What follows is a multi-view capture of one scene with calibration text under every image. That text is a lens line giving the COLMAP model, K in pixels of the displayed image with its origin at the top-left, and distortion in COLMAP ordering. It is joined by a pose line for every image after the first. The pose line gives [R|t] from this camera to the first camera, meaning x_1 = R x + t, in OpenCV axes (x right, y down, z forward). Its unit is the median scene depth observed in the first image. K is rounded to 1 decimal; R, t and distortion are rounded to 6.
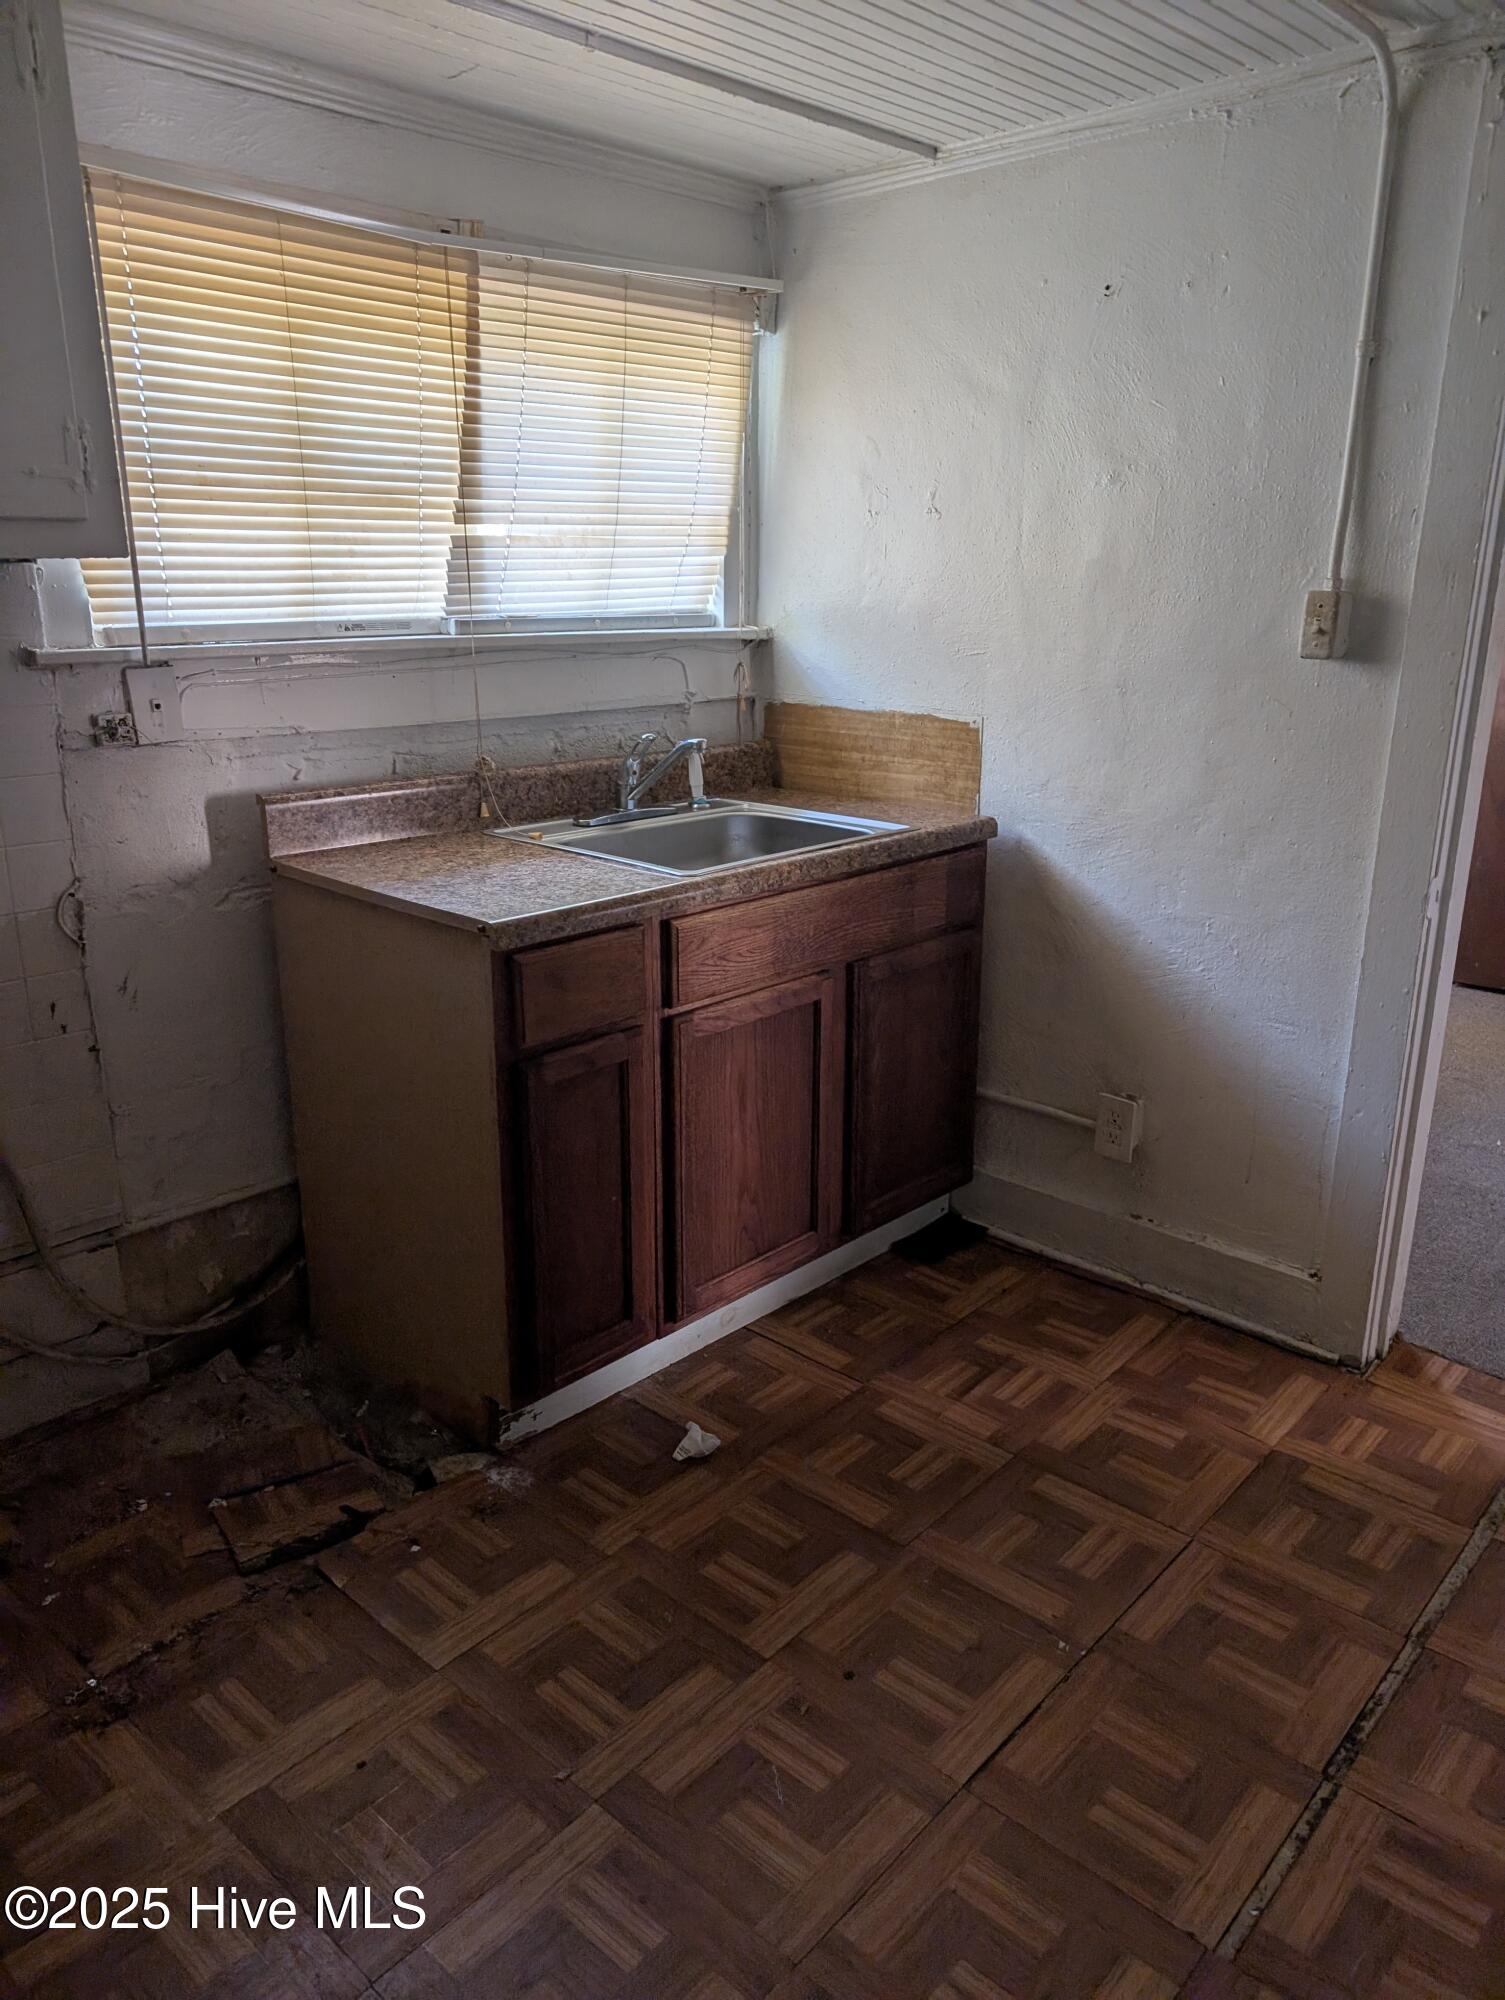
lens RADIAL K [[1444.1, 0, 752.4], [0, 1444.1, 1001.4], [0, 0, 1]] dist [-0.007670, -0.007620]
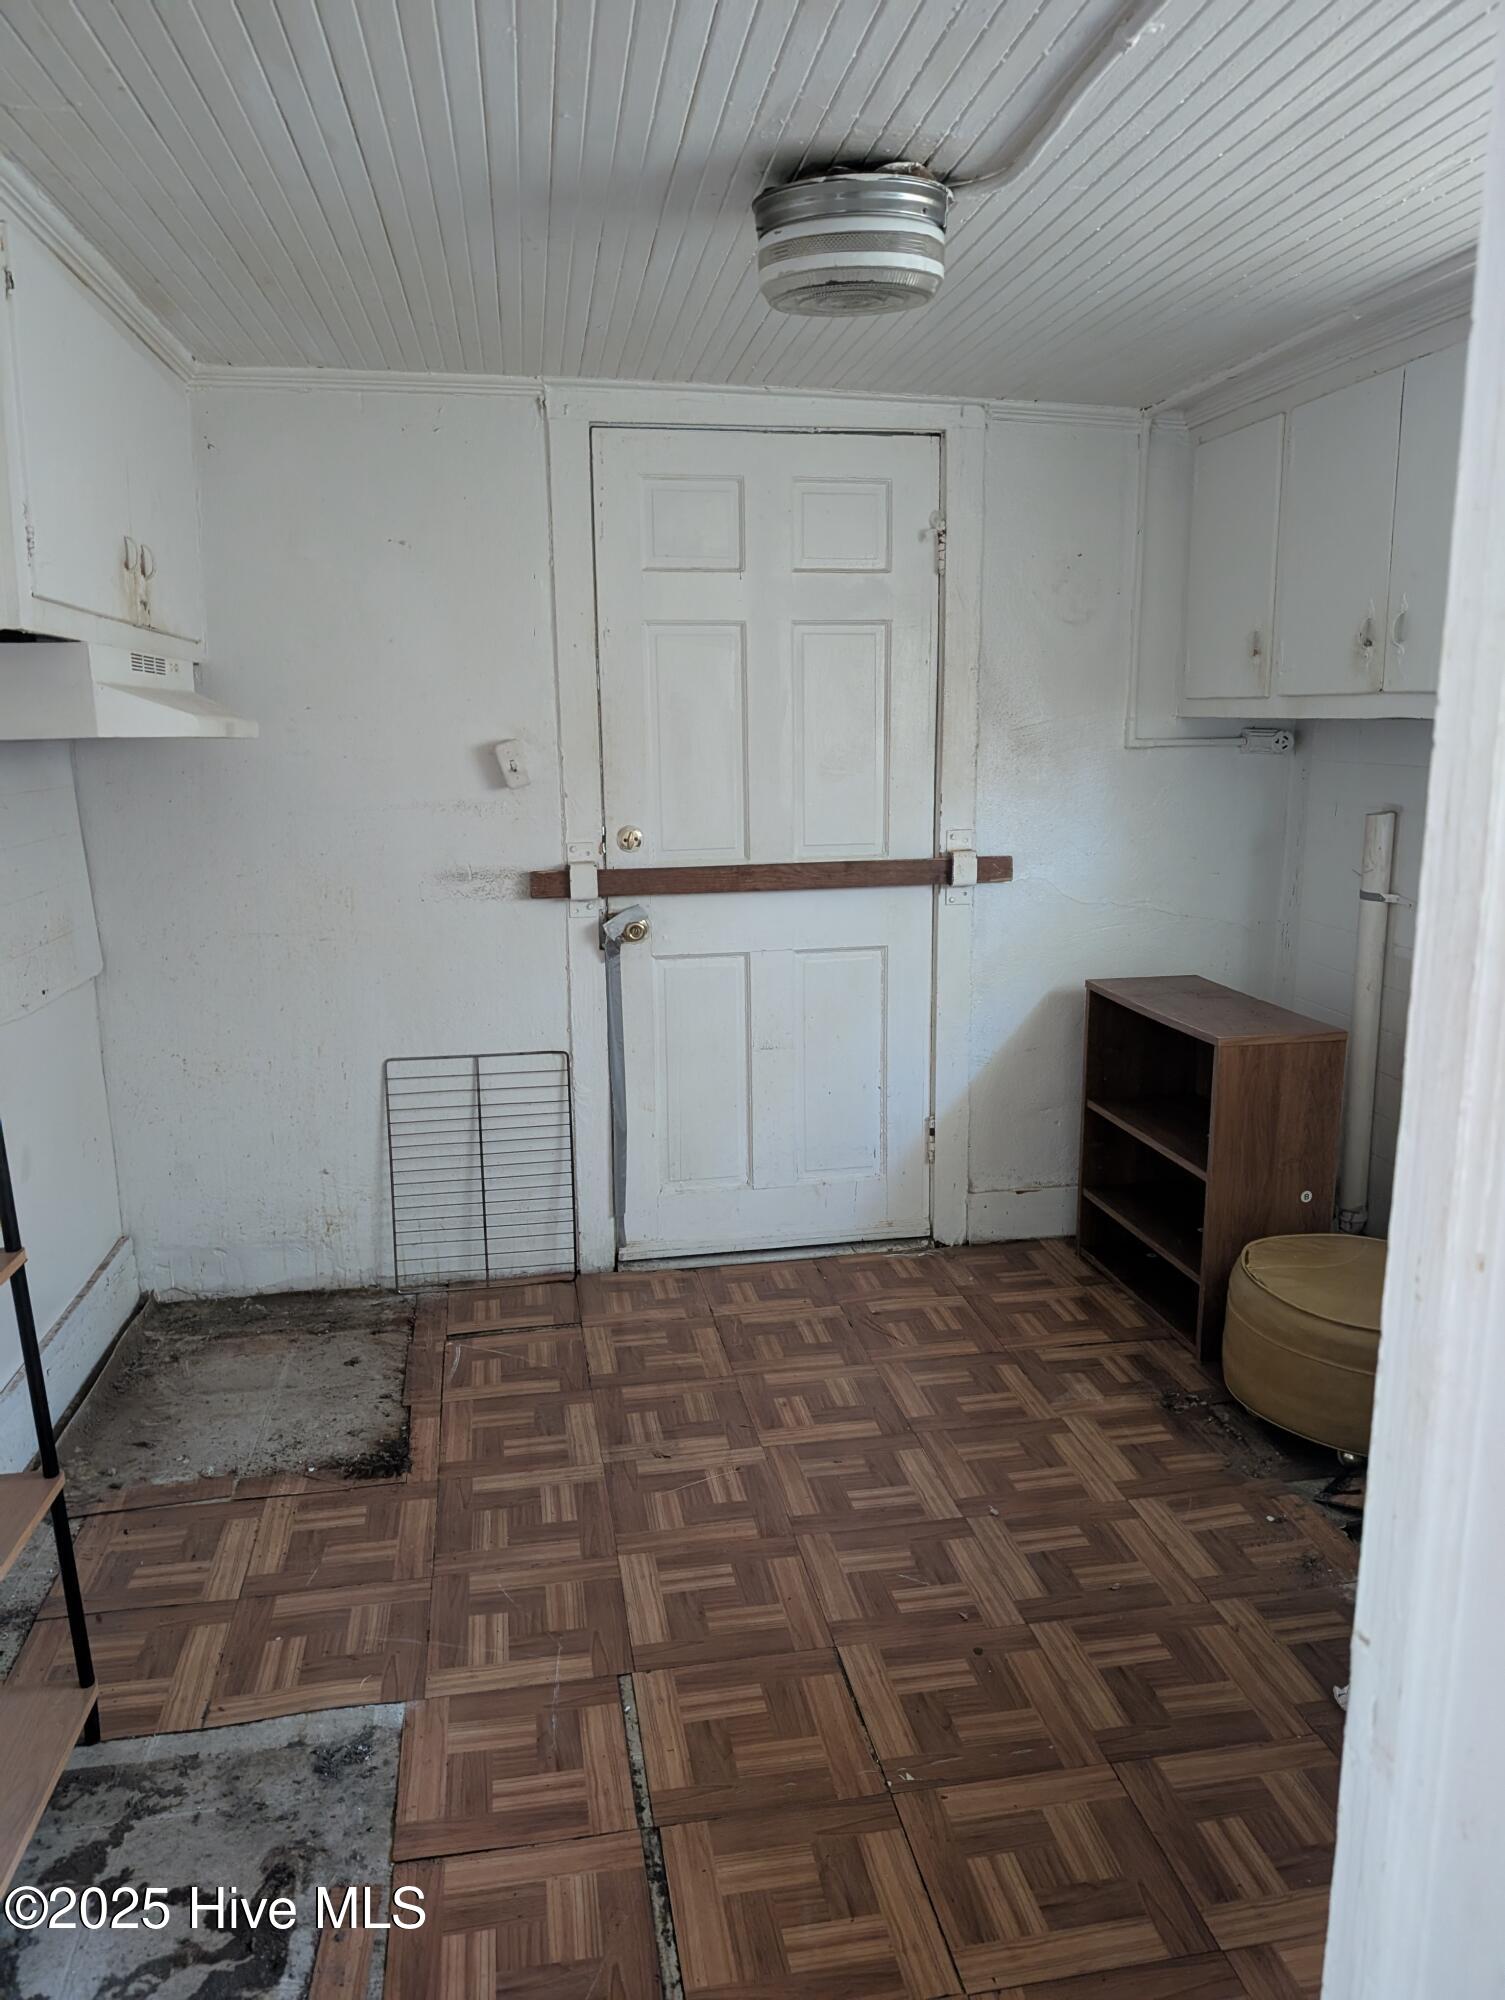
lens RADIAL K [[1444.1, 0, 758.0], [0, 1444.1, 1003.3], [0, 0, 1]] dist [-0.007670, -0.007620]
pose [[-0.615386, 0.162194, -0.771358, 1.047906], [-0.223396, 0.902586, 0.368012, -0.421504], [0.755907, 0.398787, -0.519205, 1.326341]]
